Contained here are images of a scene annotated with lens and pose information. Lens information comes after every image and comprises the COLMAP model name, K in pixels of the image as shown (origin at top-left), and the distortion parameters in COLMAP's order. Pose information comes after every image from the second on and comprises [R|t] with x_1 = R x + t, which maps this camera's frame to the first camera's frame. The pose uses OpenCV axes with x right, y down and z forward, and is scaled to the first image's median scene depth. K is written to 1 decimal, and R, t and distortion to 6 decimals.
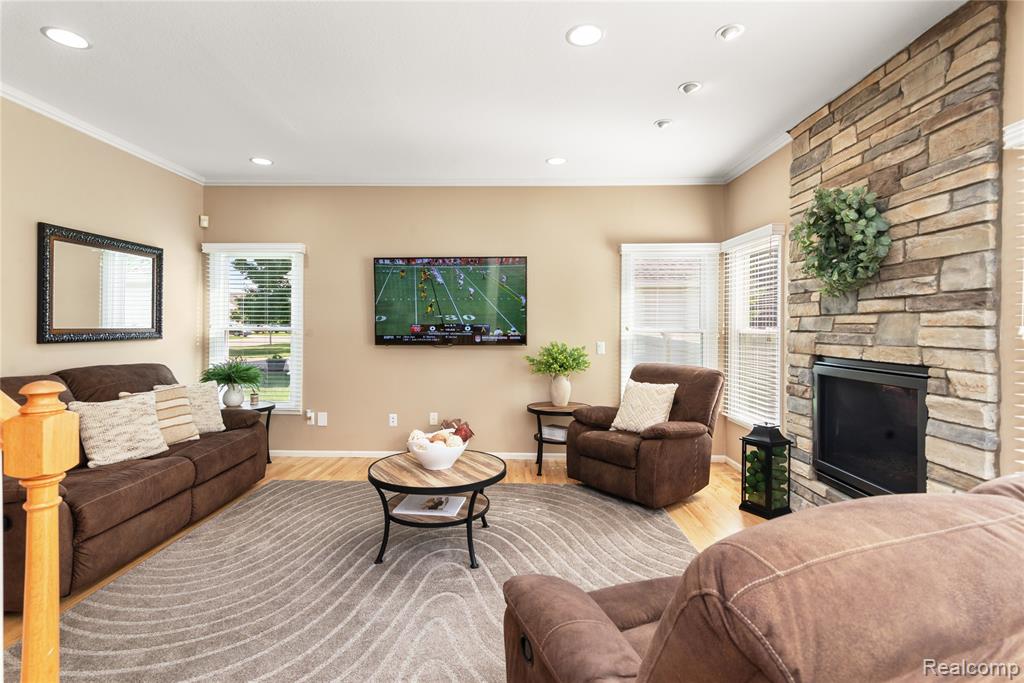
lens RADIAL K [[491.7, 0, 503.7], [0, 491.7, 331.7], [0, 0, 1]] dist [0.002895, 0.001126]
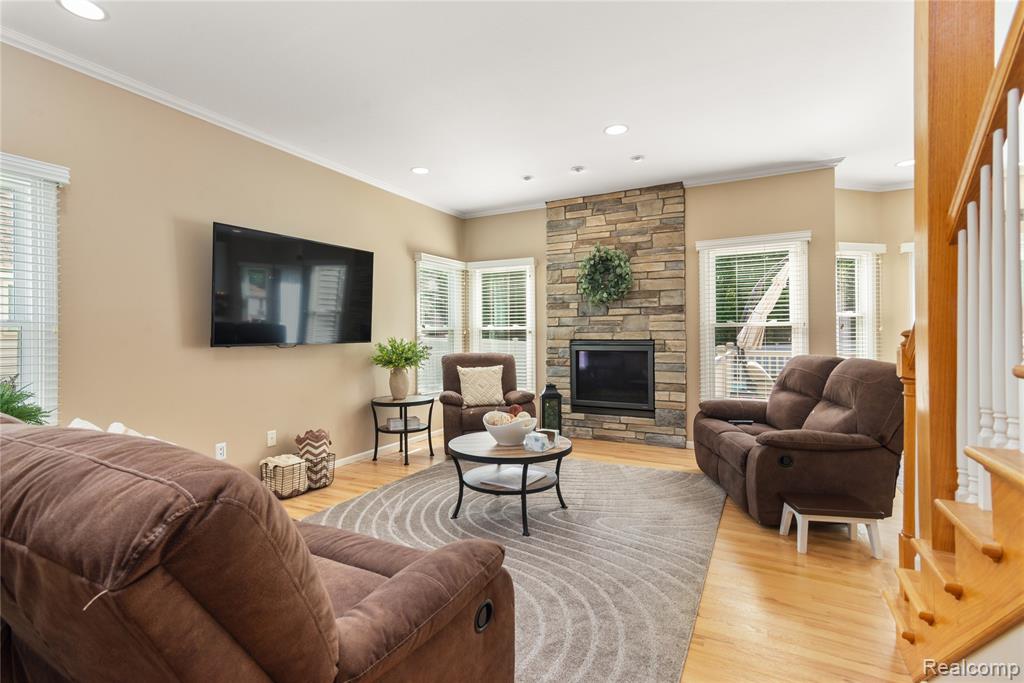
lens RADIAL K [[491.7, 0, 502.9], [0, 491.7, 338.8], [0, 0, 1]] dist [0.002895, 0.001126]
pose [[0.452287, -0.012048, 0.891791, -1.172350], [0.019381, 0.999805, 0.003678, 0.038995], [-0.891662, 0.015620, 0.452433, 0.516185]]
